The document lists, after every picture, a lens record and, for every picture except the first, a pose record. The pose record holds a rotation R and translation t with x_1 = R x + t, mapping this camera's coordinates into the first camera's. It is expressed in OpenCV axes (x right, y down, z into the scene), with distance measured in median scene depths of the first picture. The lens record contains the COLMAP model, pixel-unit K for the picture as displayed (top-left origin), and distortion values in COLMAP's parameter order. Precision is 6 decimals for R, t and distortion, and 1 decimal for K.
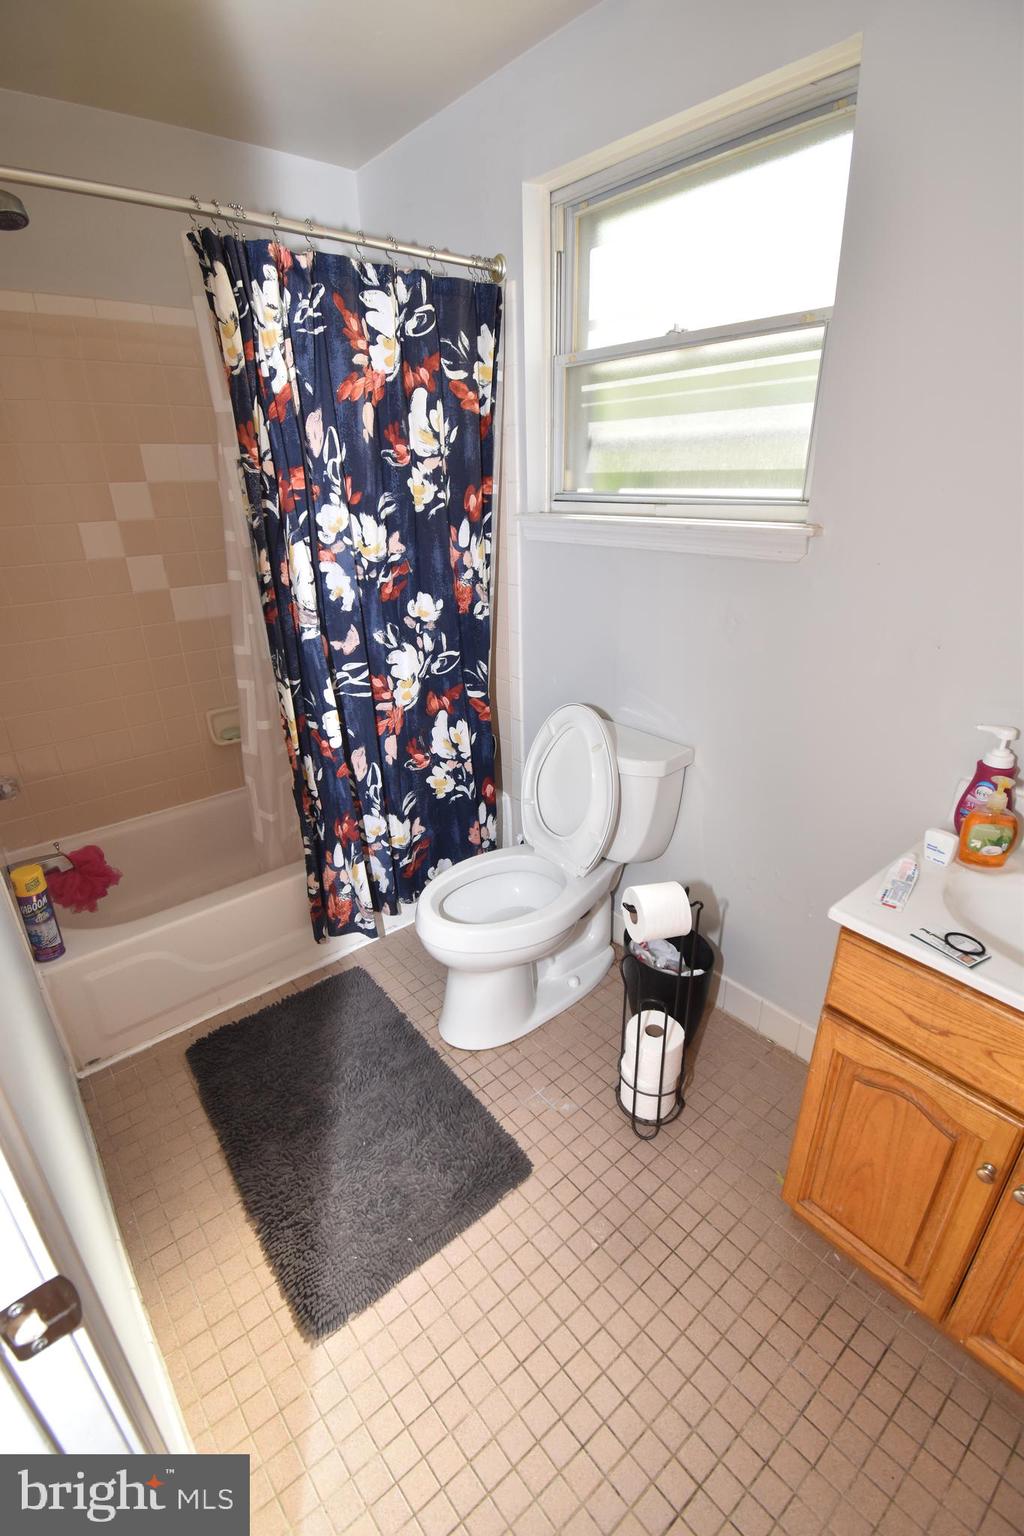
lens RADIAL K [[684.5, 0, 509.2], [0, 684.5, 774.3], [0, 0, 1]] dist [0.020005, -0.023796]
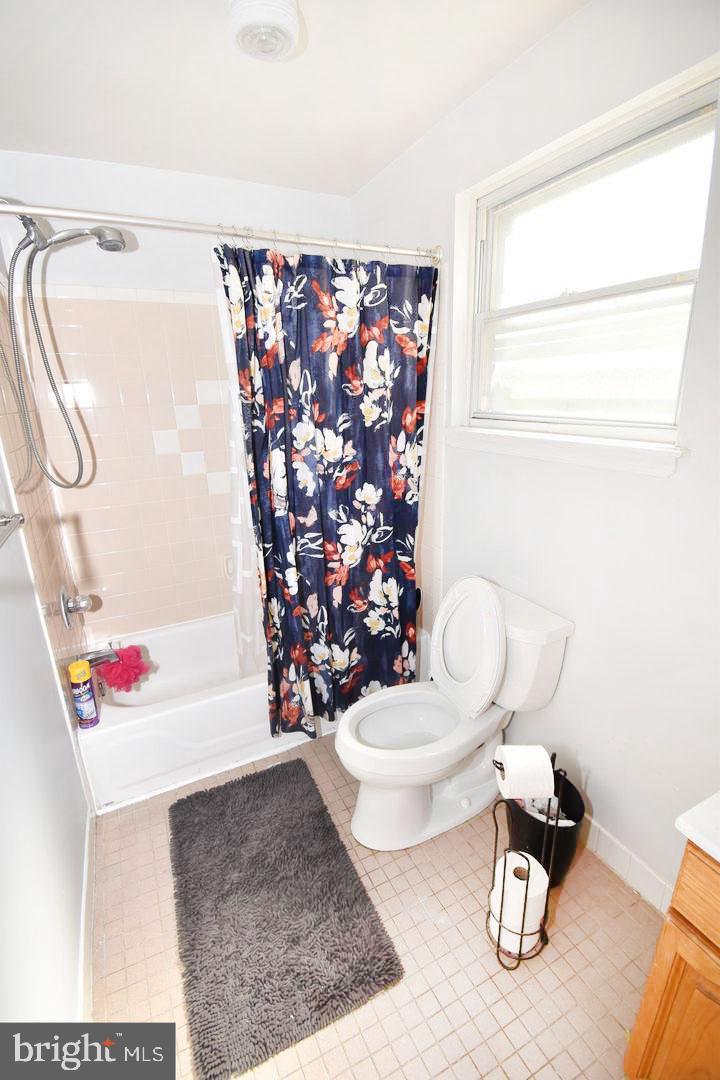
lens RADIAL K [[482.5, 0, 360.0], [0, 482.5, 540.0], [0, 0, 1]] dist [0.022056, -0.028792]
pose [[0.973006, 0.060308, -0.222759, 0.082288], [-0.082758, 0.992234, -0.092860, -0.067449], [0.215429, 0.108788, 0.970441, 0.086062]]
